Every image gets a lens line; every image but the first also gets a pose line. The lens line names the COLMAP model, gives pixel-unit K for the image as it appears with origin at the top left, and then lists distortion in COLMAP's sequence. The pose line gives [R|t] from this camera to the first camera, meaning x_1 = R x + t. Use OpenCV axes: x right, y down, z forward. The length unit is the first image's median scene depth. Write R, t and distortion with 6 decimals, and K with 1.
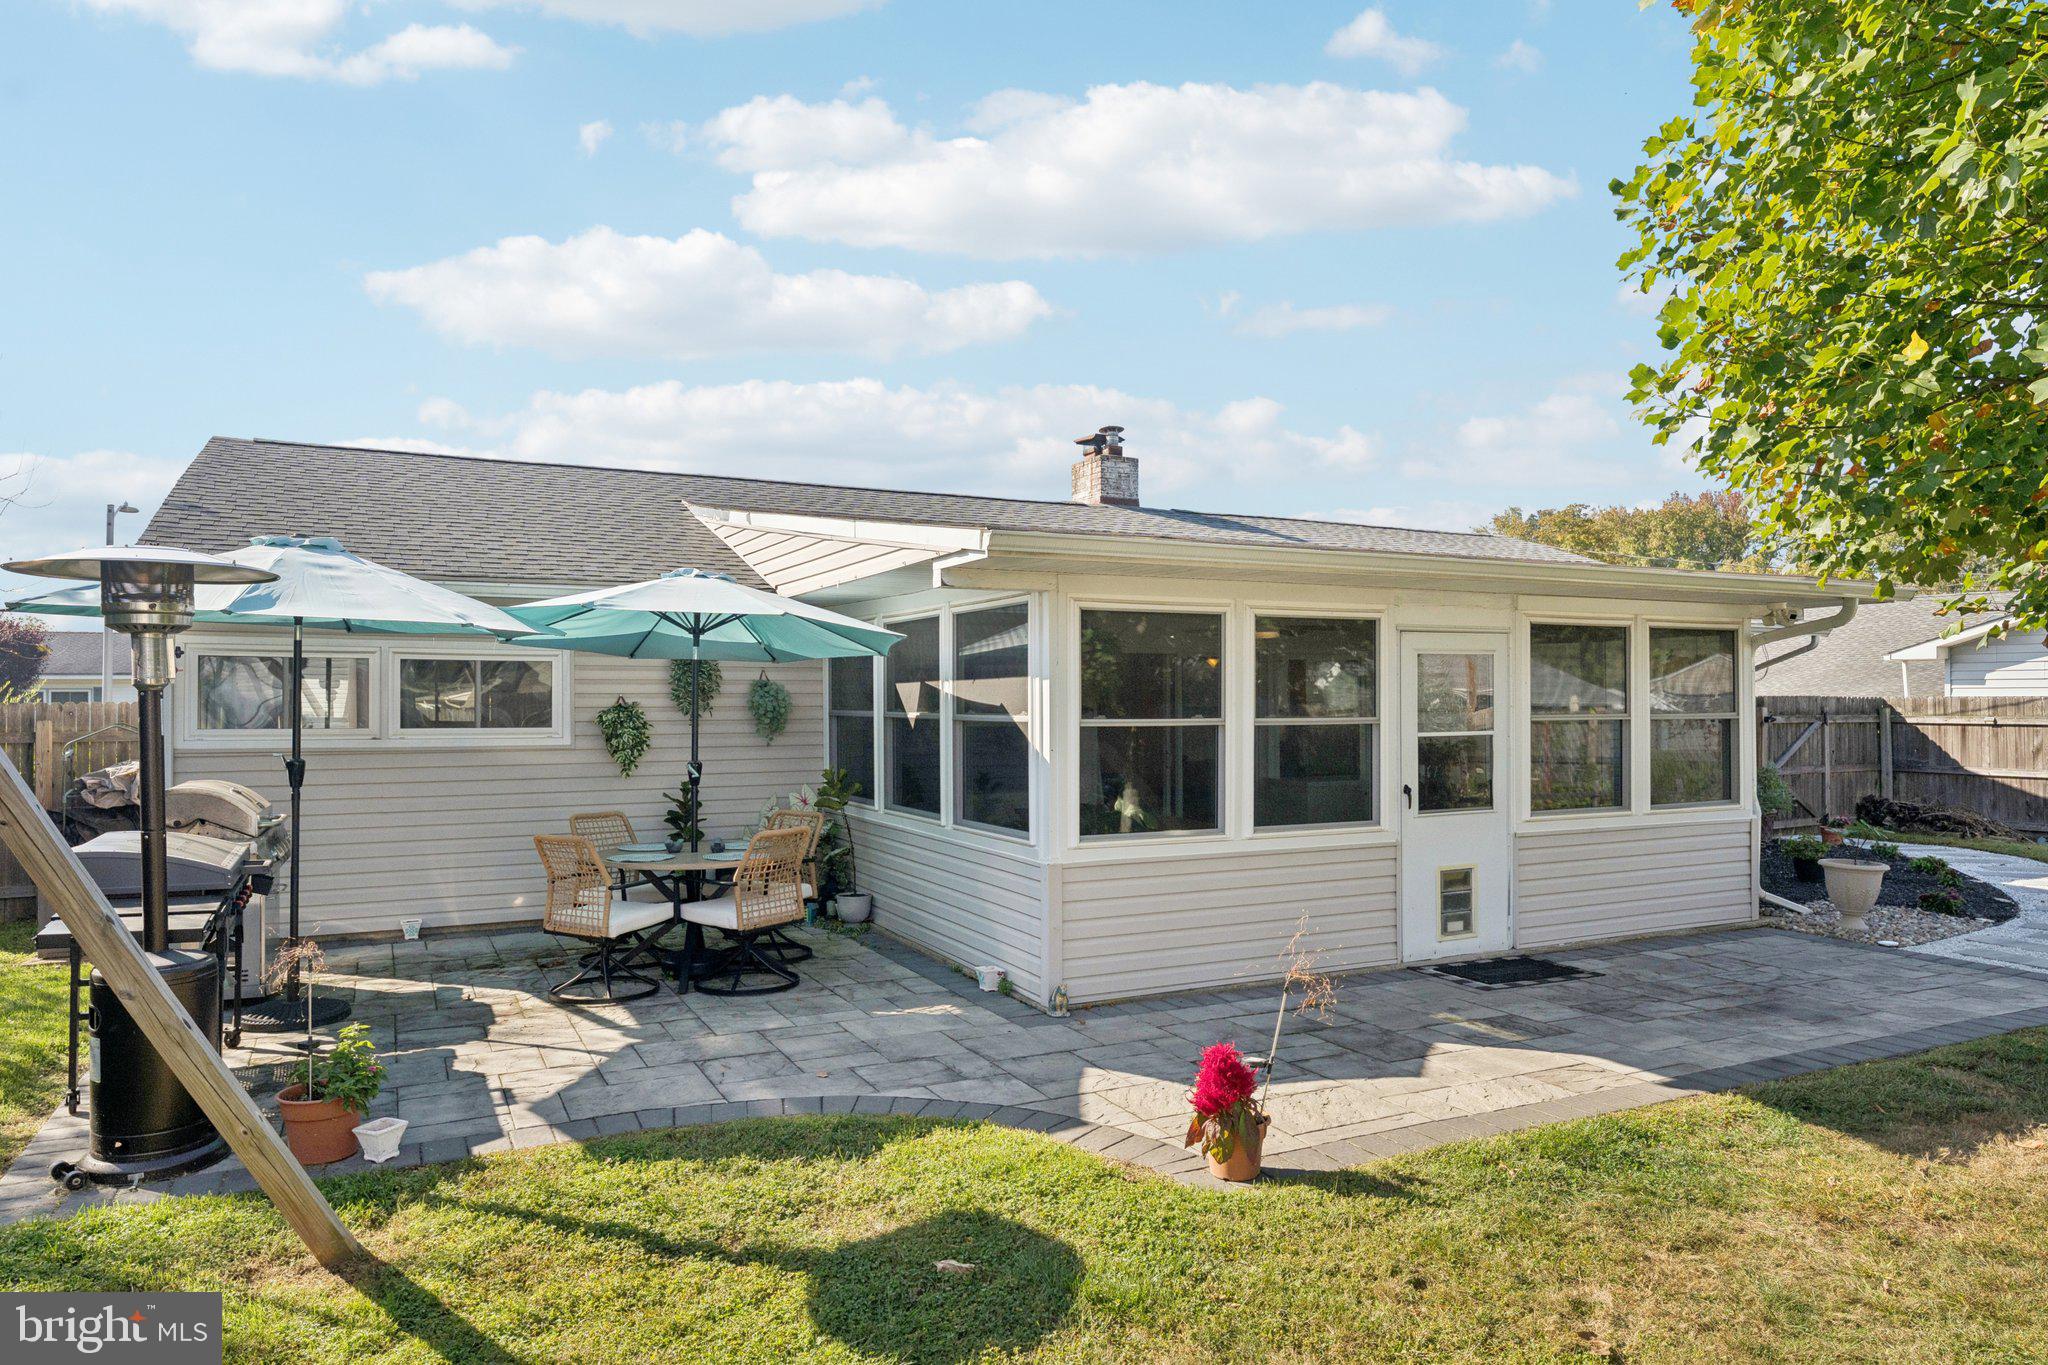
lens RADIAL K [[1310.5, 0, 1024.0], [0, 1310.5, 682.5], [0, 0, 1]] dist [-0.001122, -0.000519]
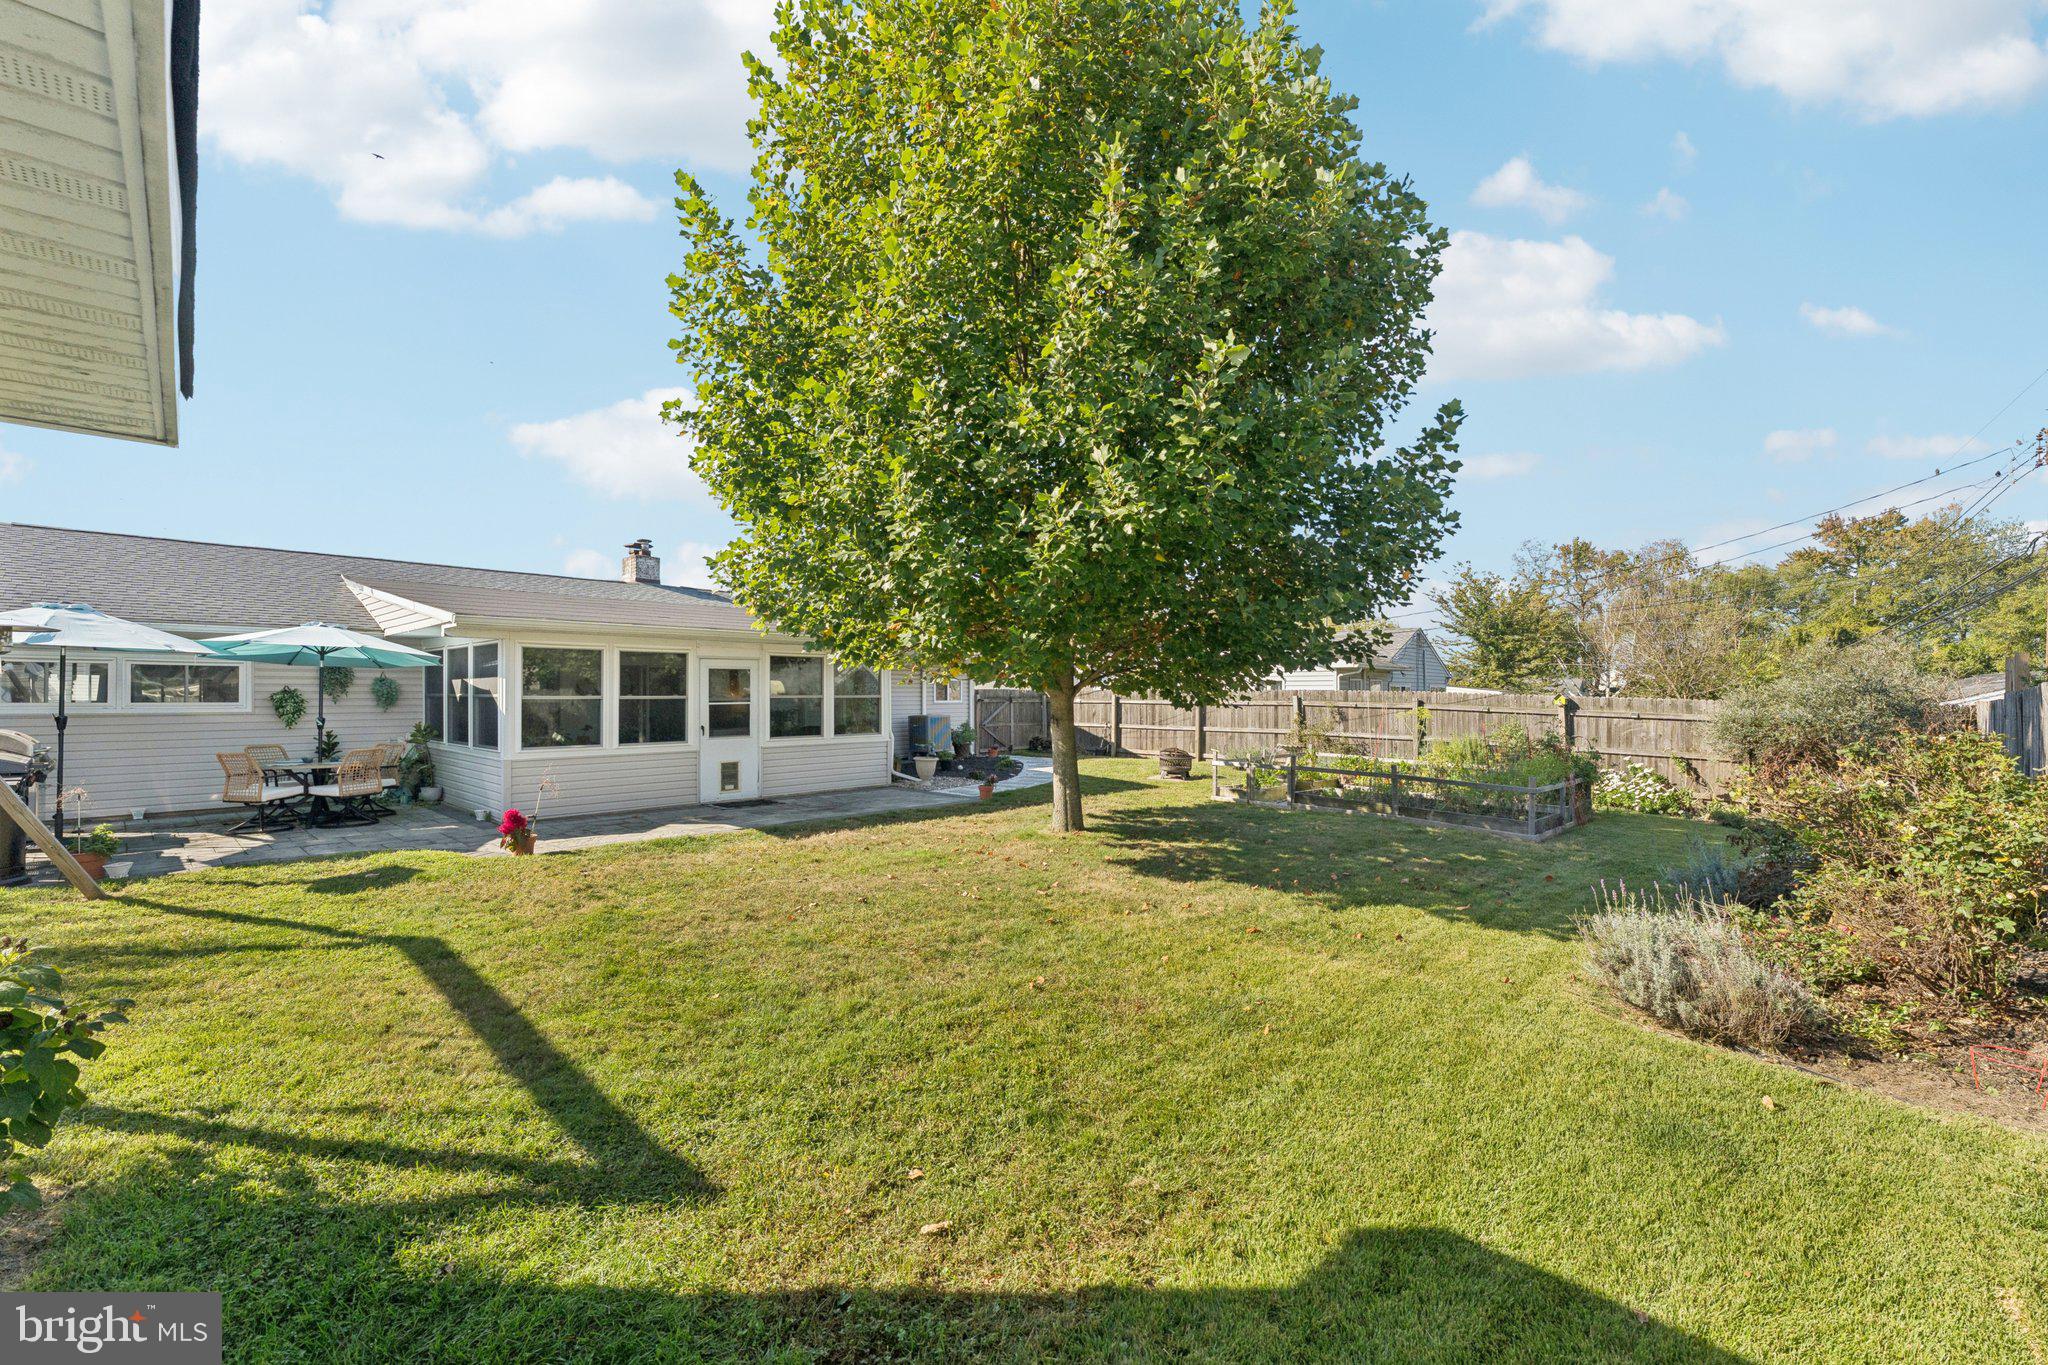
lens RADIAL K [[847.2, 0, 1024.0], [0, 847.2, 682.5], [0, 0, 1]] dist [-0.002162, -0.000246]
pose [[0.932780, 0.006892, 0.360380, 0.248640], [-0.007333, 0.999973, -0.000142, -0.001239], [-0.360372, -0.002510, 0.932805, -0.521246]]
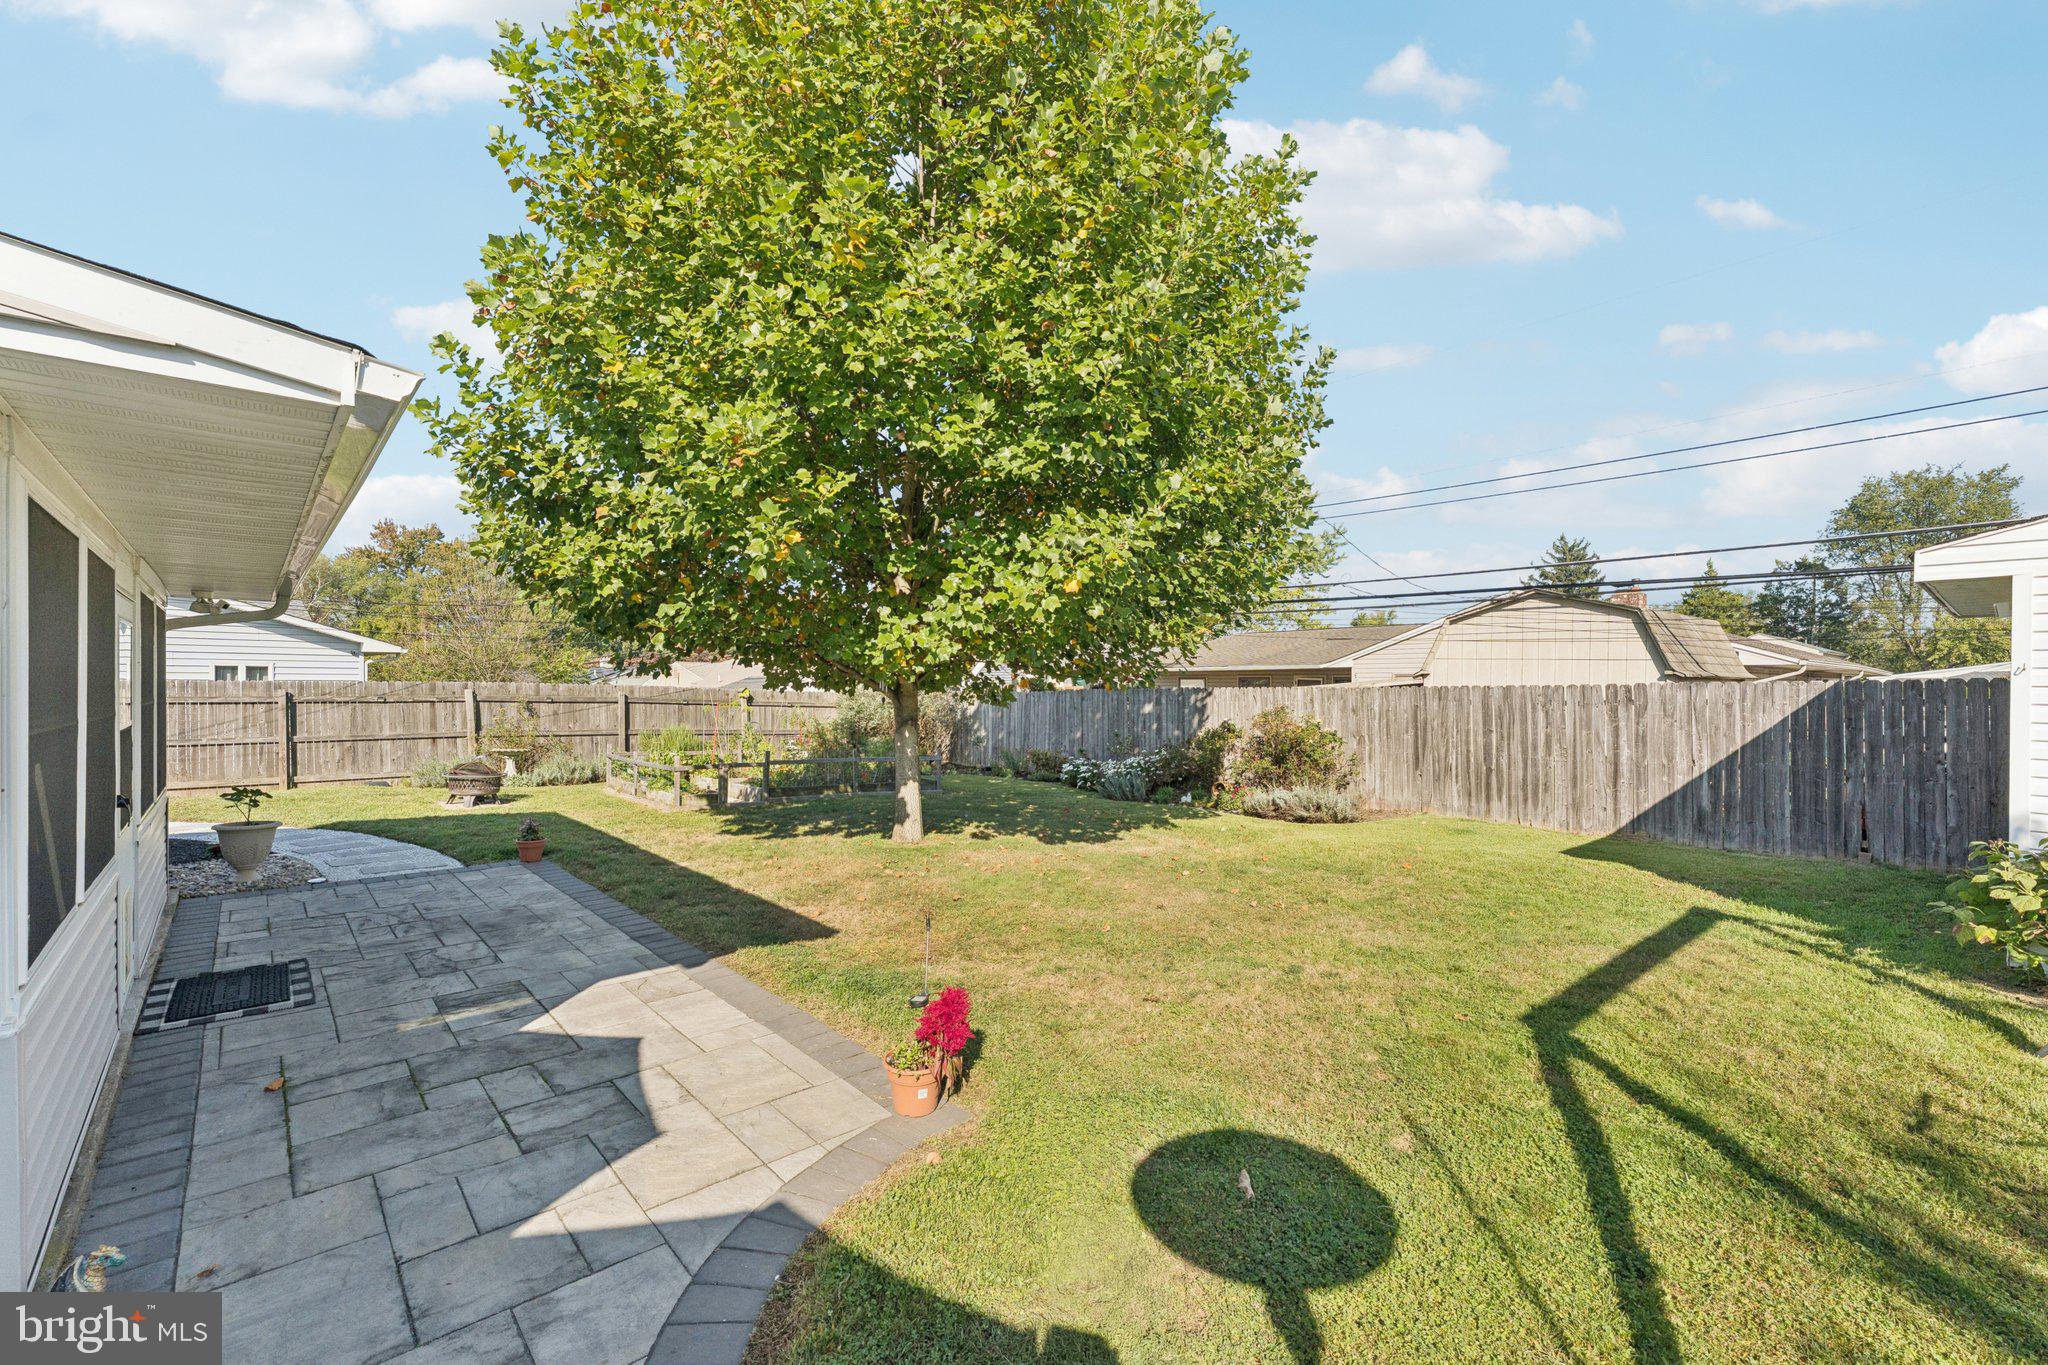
lens RADIAL K [[847.2, 0, 1024.0], [0, 847.2, 682.5], [0, 0, 1]] dist [-0.002162, -0.000246]
pose [[-0.270594, 0.002550, 0.962690, -1.828650], [-0.019074, 0.999786, -0.008010, 0.030423], [-0.962505, -0.020530, -0.270487, 3.568031]]
